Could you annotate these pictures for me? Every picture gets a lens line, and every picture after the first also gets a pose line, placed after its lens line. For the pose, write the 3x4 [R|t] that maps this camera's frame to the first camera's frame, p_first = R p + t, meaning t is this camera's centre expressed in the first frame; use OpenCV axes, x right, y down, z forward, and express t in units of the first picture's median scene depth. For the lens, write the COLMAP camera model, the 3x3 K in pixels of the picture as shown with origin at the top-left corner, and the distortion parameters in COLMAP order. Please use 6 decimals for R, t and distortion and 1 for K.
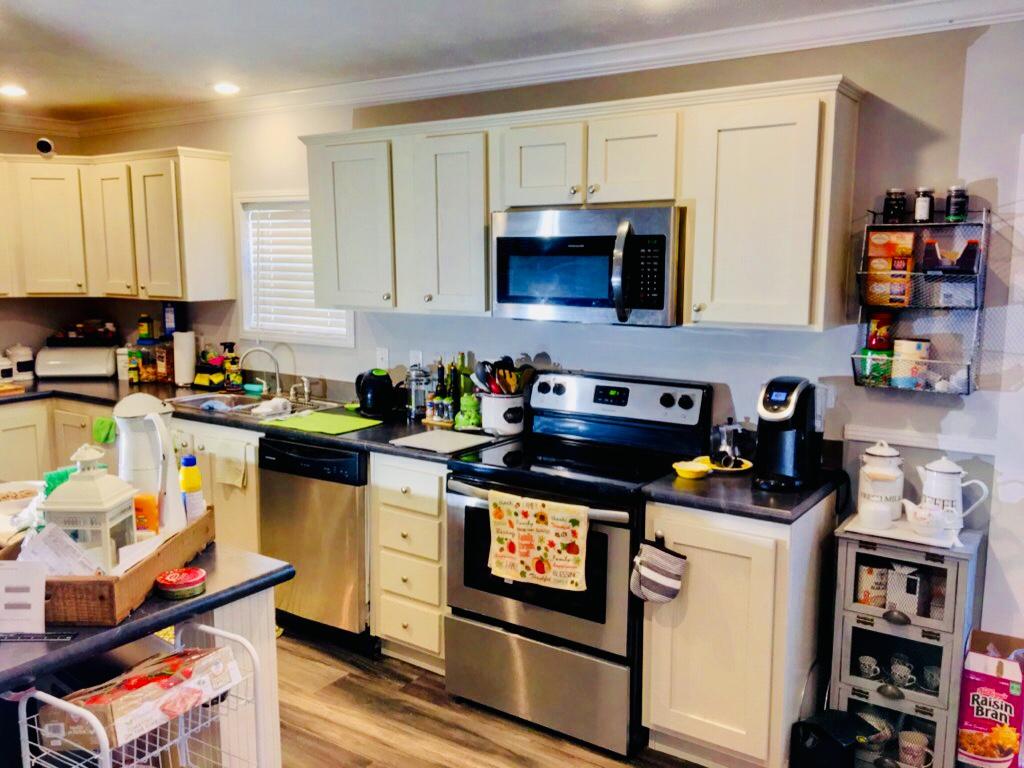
lens RADIAL K [[868.0, 0, 506.7], [0, 868.0, 379.9], [0, 0, 1]] dist [0.088295, -0.125350]
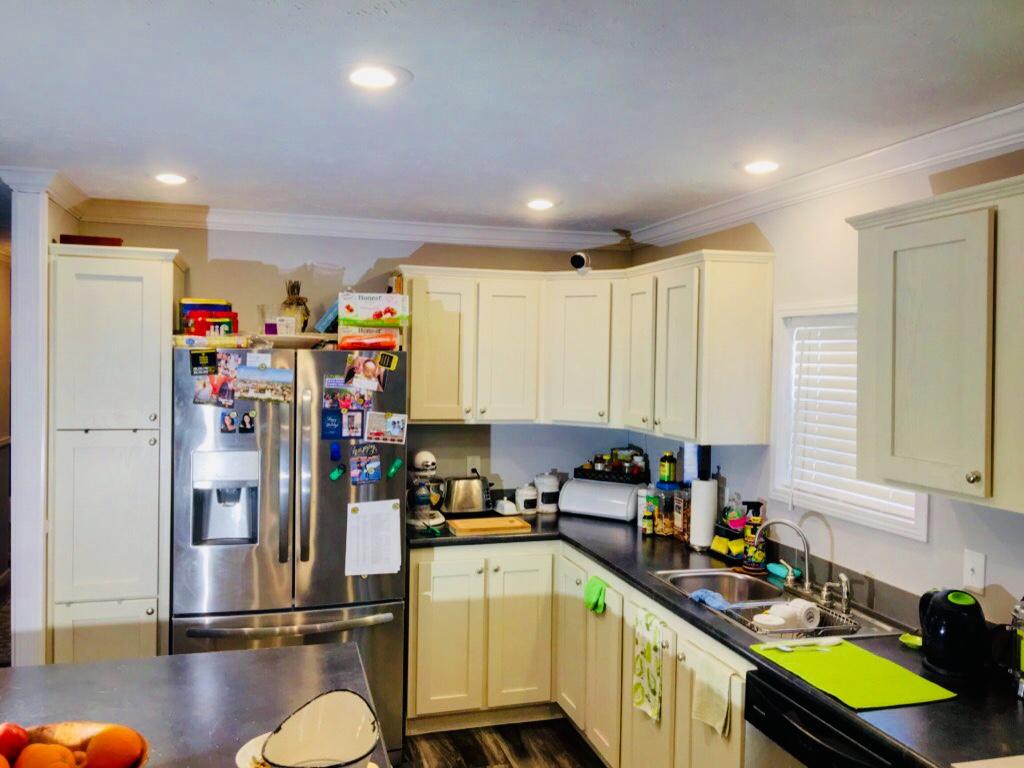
lens RADIAL K [[868.0, 0, 506.8], [0, 868.0, 379.1], [0, 0, 1]] dist [0.088295, -0.125350]
pose [[0.767531, 0.028607, -0.640373, -0.005187], [-0.107832, 0.990529, -0.084995, -0.061517], [0.631877, 0.134289, 0.763347, 0.290442]]
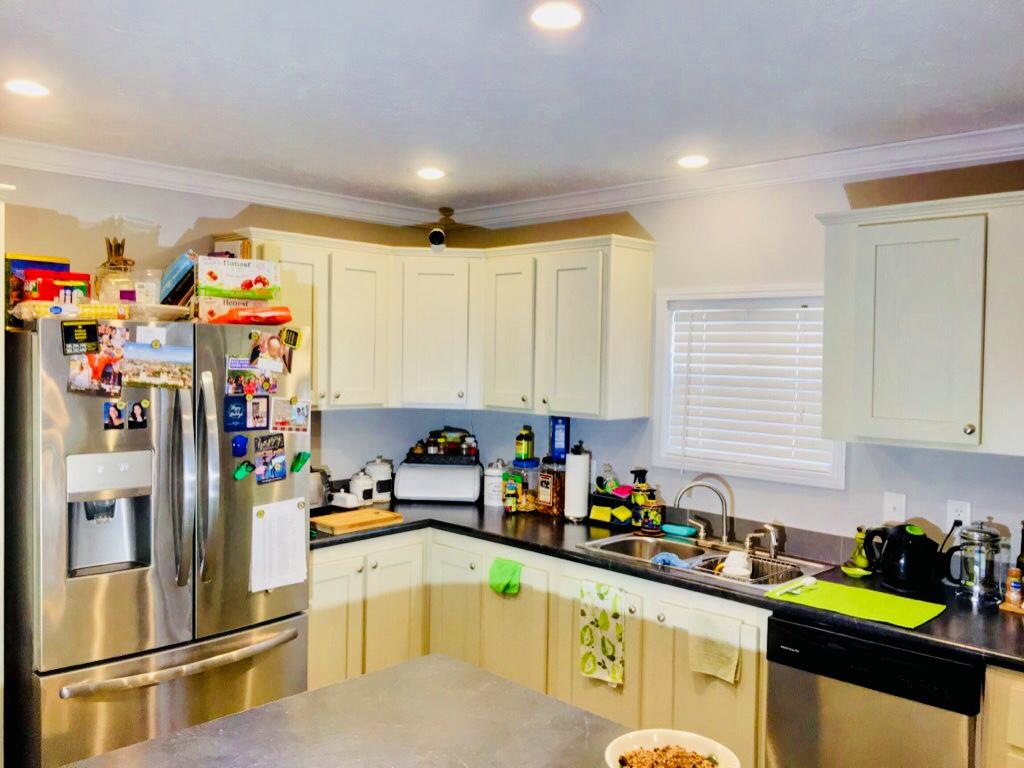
lens RADIAL K [[868.0, 0, 514.9], [0, 868.0, 377.8], [0, 0, 1]] dist [0.088295, -0.125350]
pose [[0.984866, 0.021801, -0.171943, -0.301618], [-0.041632, 0.992770, -0.112584, -0.032915], [0.168245, 0.118038, 0.978652, 0.186995]]
